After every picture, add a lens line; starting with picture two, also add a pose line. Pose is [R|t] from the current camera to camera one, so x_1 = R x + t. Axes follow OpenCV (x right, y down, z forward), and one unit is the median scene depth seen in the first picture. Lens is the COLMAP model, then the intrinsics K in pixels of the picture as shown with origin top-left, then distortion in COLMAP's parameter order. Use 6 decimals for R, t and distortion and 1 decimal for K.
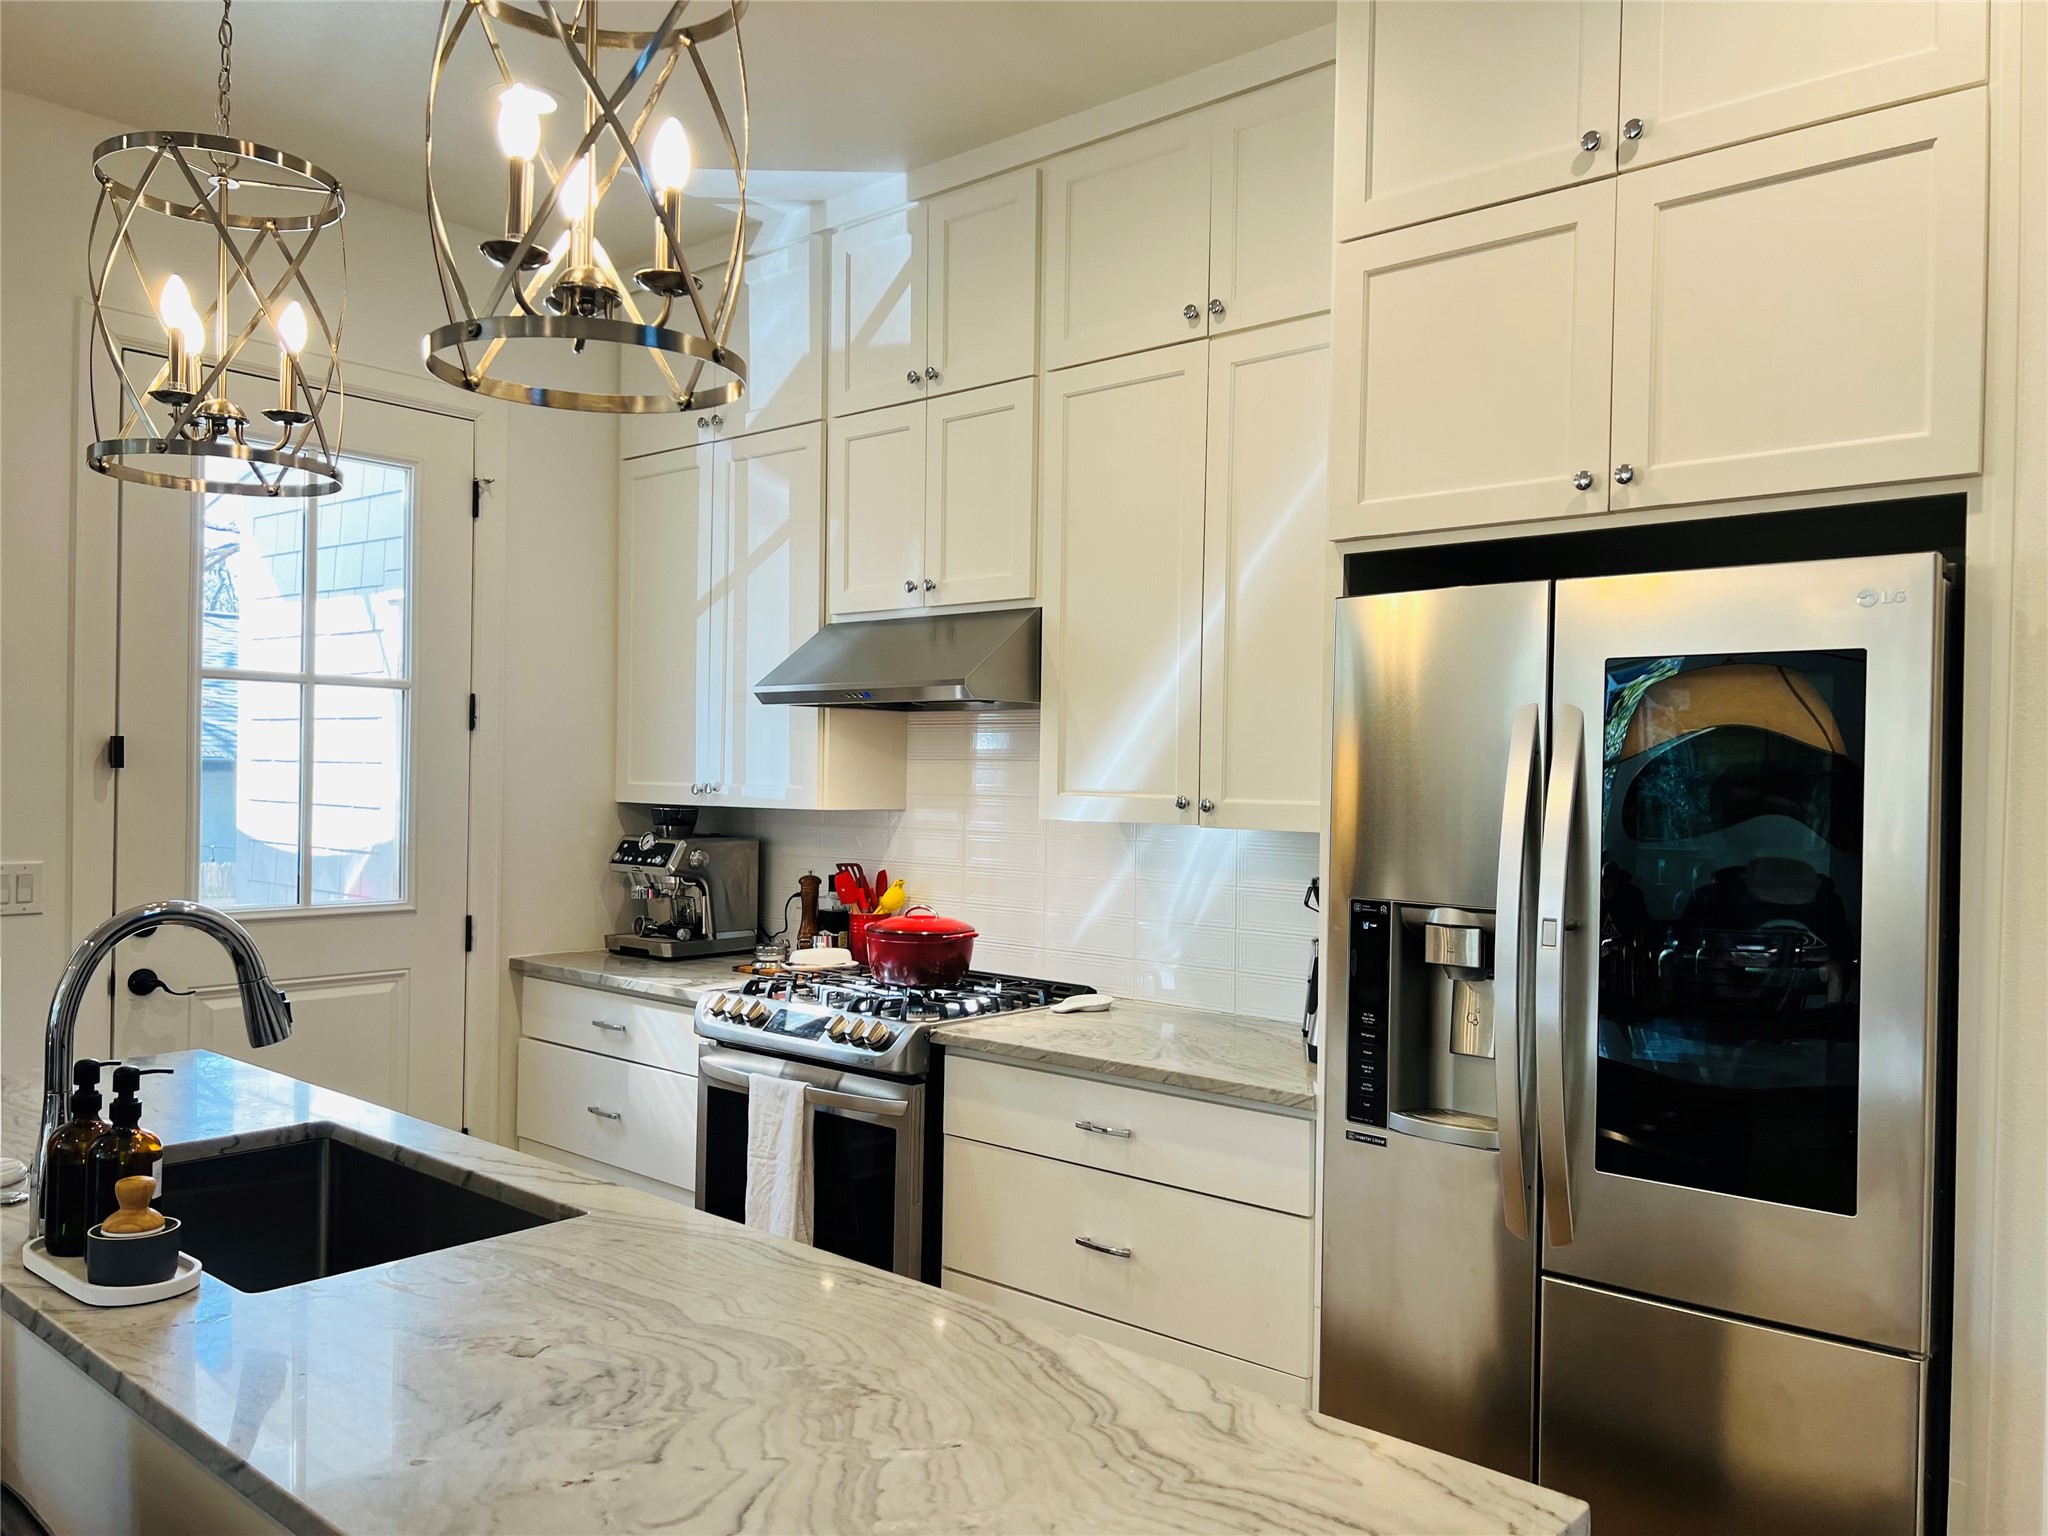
lens RADIAL K [[1546.9, 0, 1031.6], [0, 1546.9, 788.9], [0, 0, 1]] dist [0.040905, -0.021083]
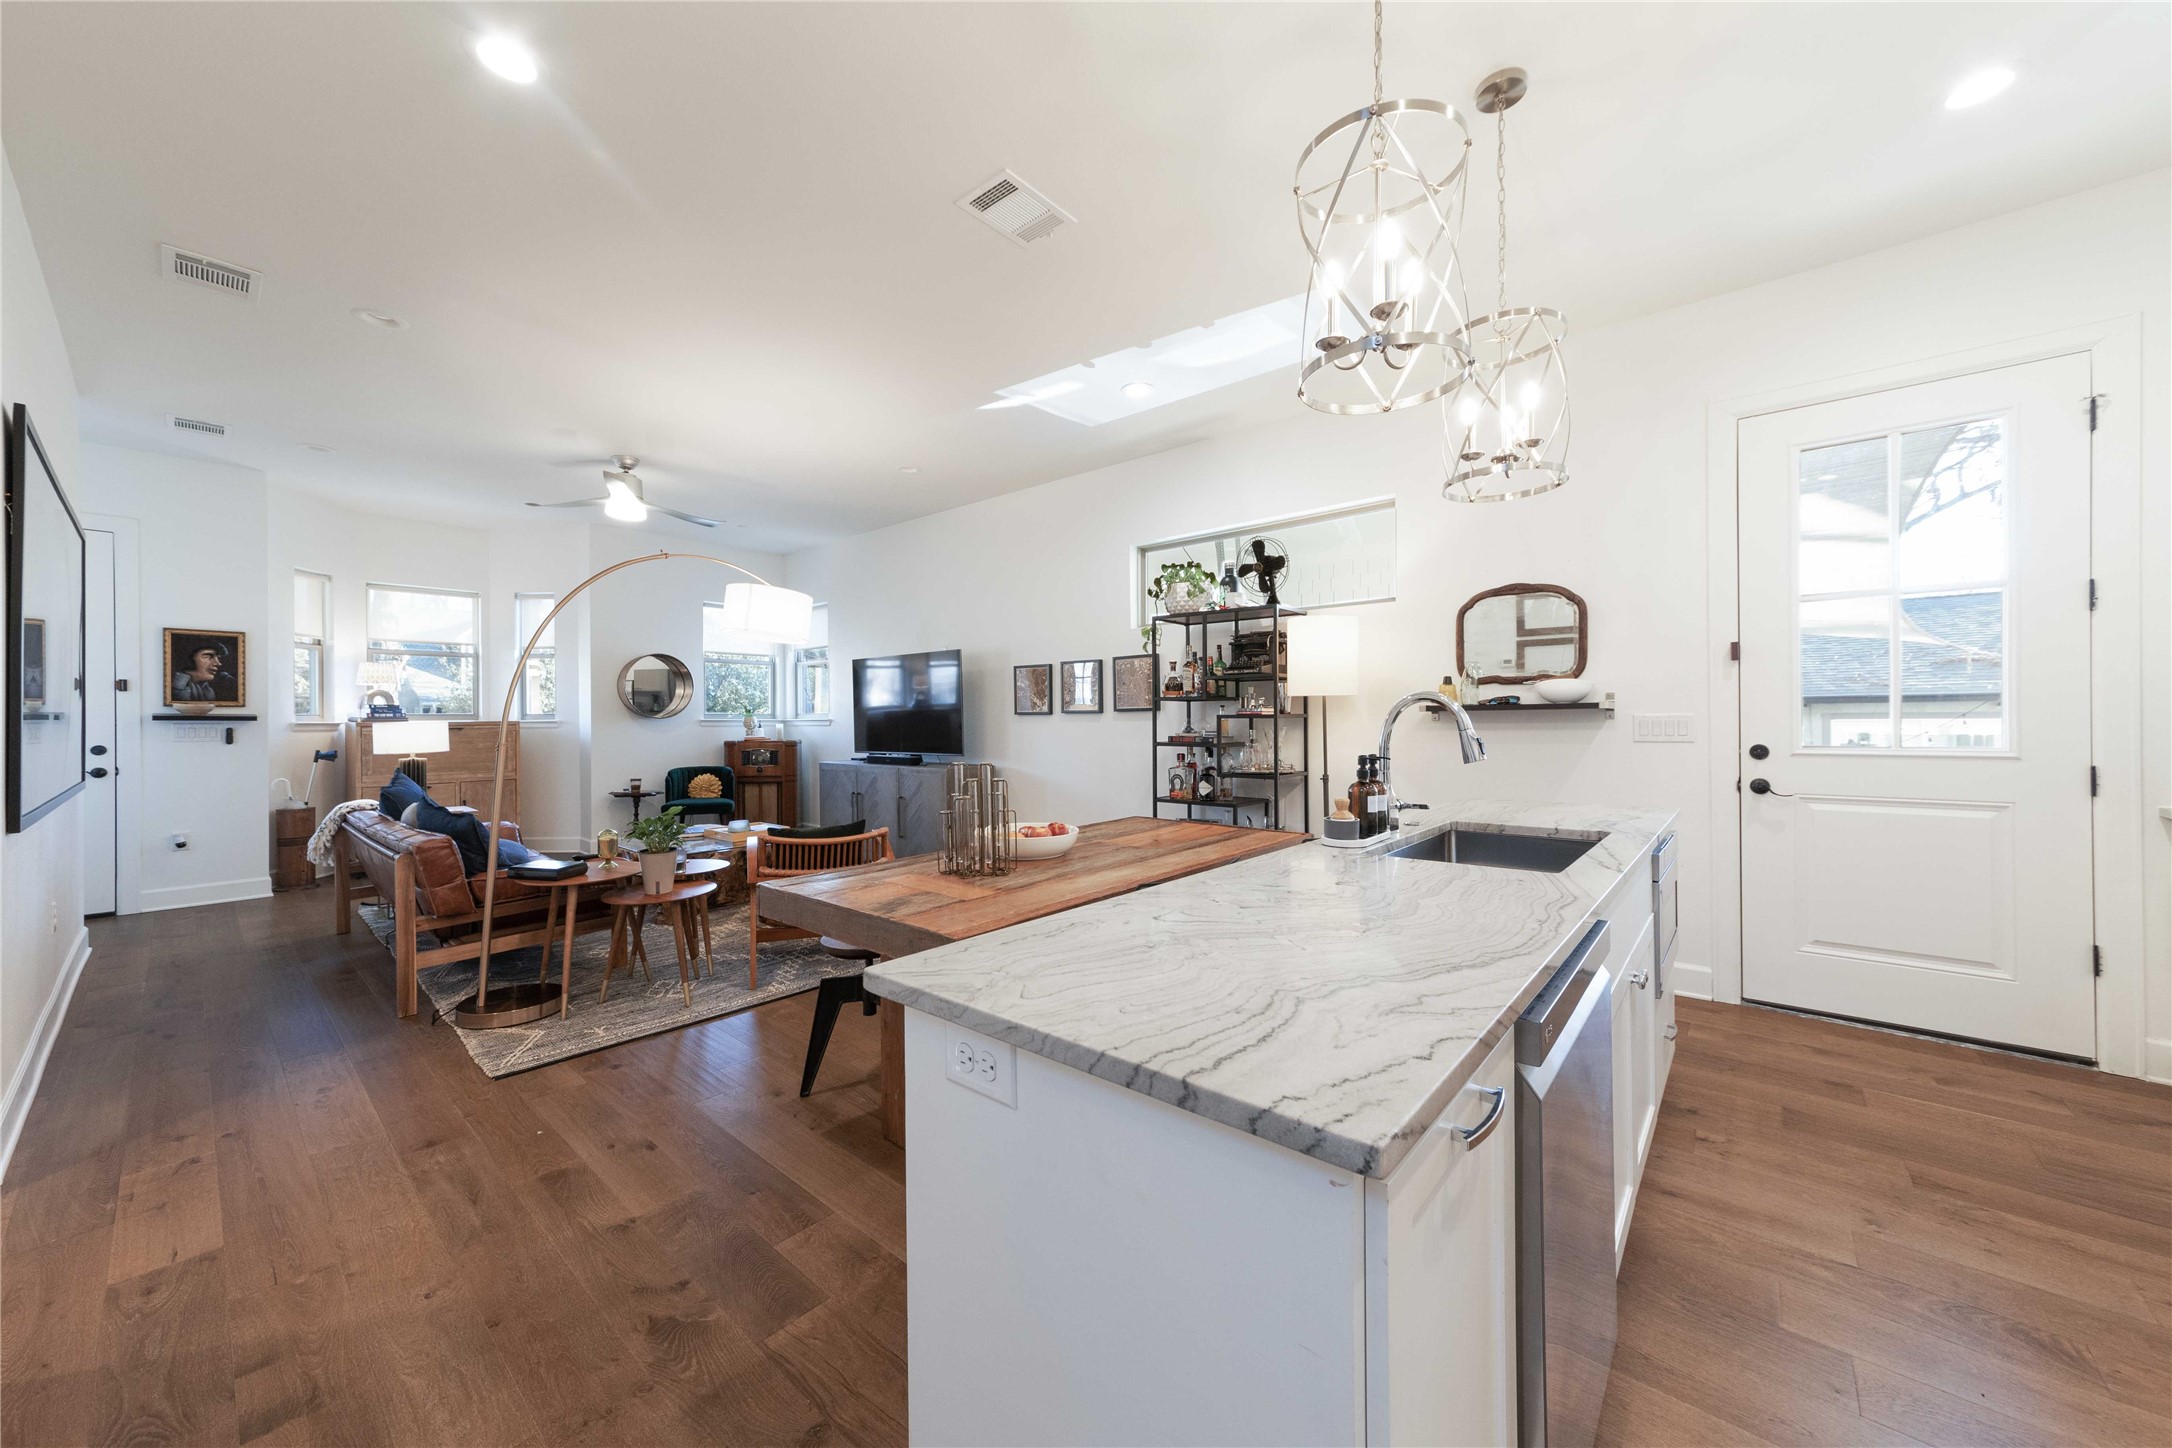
lens RADIAL K [[776.6, 0, 1082.2], [0, 776.6, 720.4], [0, 0, 1]] dist [0.000639, 0.001307]
pose [[0.002826, -0.015151, -0.999881, 0.402142], [-0.002647, 0.999882, -0.015158, 0.100243], [0.999993, 0.002689, 0.002785, 0.395865]]
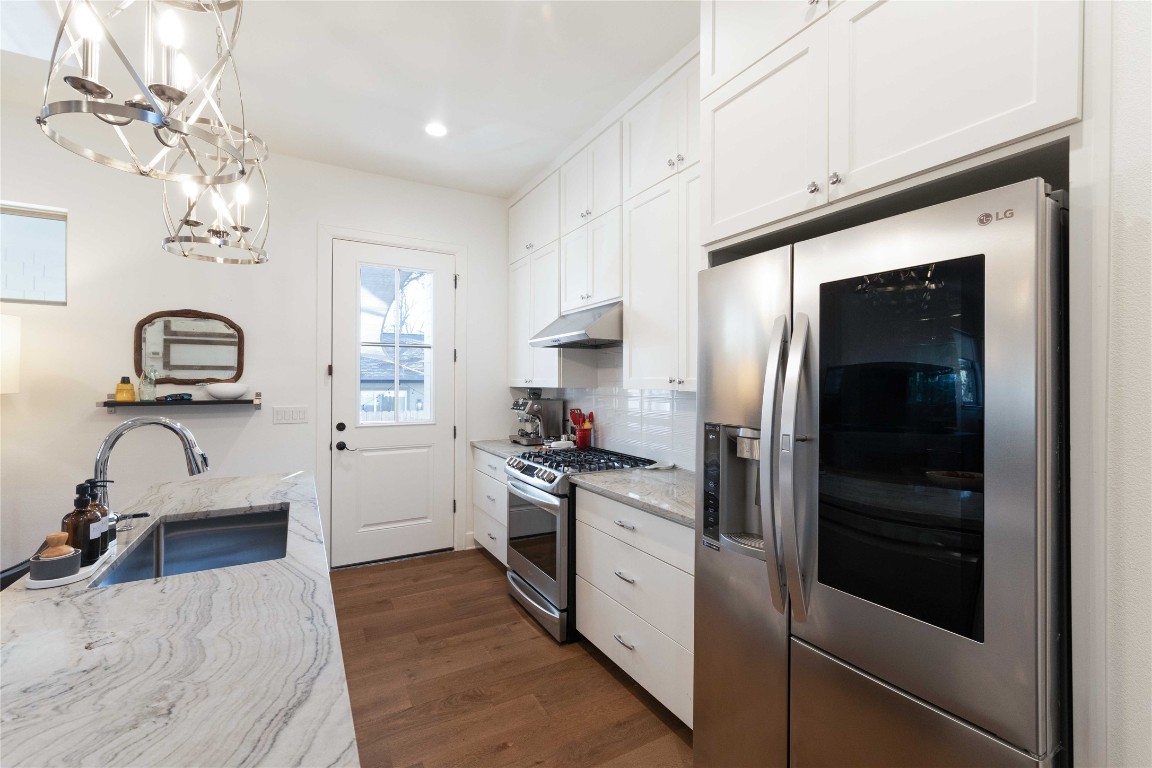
lens RADIAL K [[496.5, 0, 576.7], [0, 496.5, 381.6], [0, 0, 1]] dist [0.001984, 0.003367]
pose [[0.943348, -0.014502, -0.331487, 0.271805], [0.009498, 0.999815, -0.016710, 0.028432], [0.331669, 0.012615, 0.943312, 0.361448]]
